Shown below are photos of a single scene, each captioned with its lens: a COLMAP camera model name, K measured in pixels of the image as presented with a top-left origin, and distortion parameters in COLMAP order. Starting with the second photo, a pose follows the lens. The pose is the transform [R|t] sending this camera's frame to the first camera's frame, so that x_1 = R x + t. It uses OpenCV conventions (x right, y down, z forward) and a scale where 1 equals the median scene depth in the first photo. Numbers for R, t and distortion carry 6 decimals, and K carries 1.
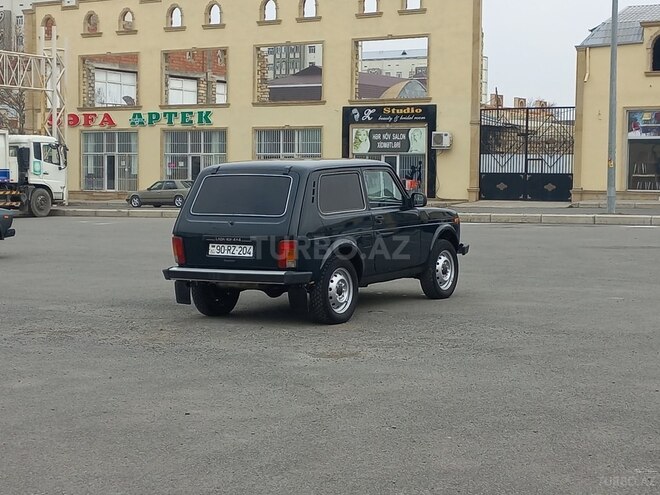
lens RADIAL K [[1311.3, 0, 330.0], [0, 1311.3, 247.5], [0, 0, 1]] dist [0.117567, 0.021446]
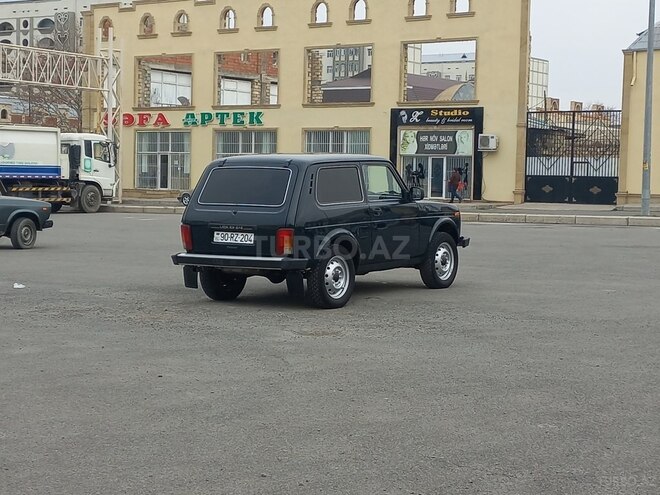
lens RADIAL K [[1311.3, 0, 330.0], [0, 1311.3, 247.5], [0, 0, 1]] dist [0.117567, 0.021446]
pose [[0.998867, 0.013750, -0.045567, 0.011783], [-0.013840, 0.999903, -0.001662, 0.002466], [0.045540, 0.002291, 0.998960, -0.014523]]
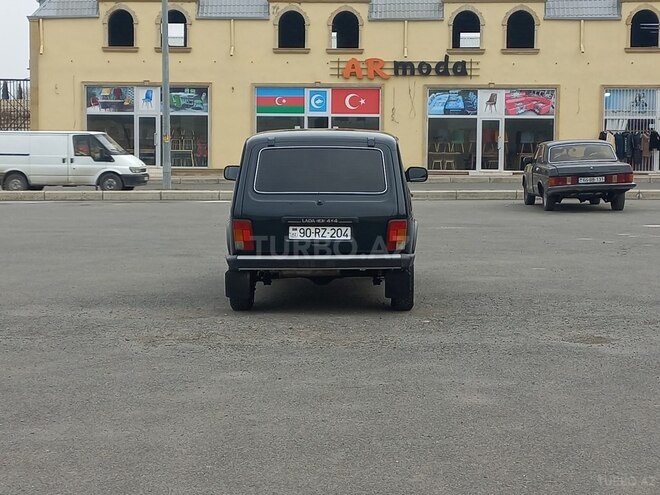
lens RADIAL K [[1311.3, 0, 330.0], [0, 1311.3, 247.5], [0, 0, 1]] dist [0.117567, 0.021446]
pose [[0.864069, -0.035738, 0.502103, -0.116902], [0.026738, 0.999327, 0.025115, -0.002330], [-0.502663, -0.008275, 0.864443, 0.054290]]
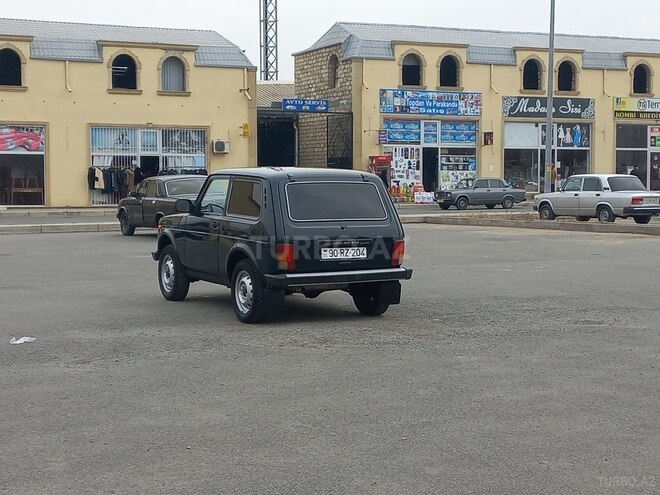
lens RADIAL K [[1311.3, 0, 330.0], [0, 1311.3, 247.5], [0, 0, 1]] dist [0.117567, 0.021446]
pose [[0.508107, -0.045731, 0.860079, -0.224026], [0.055946, 0.998233, 0.020026, -0.005454], [-0.859475, 0.037942, 0.509768, 0.109163]]
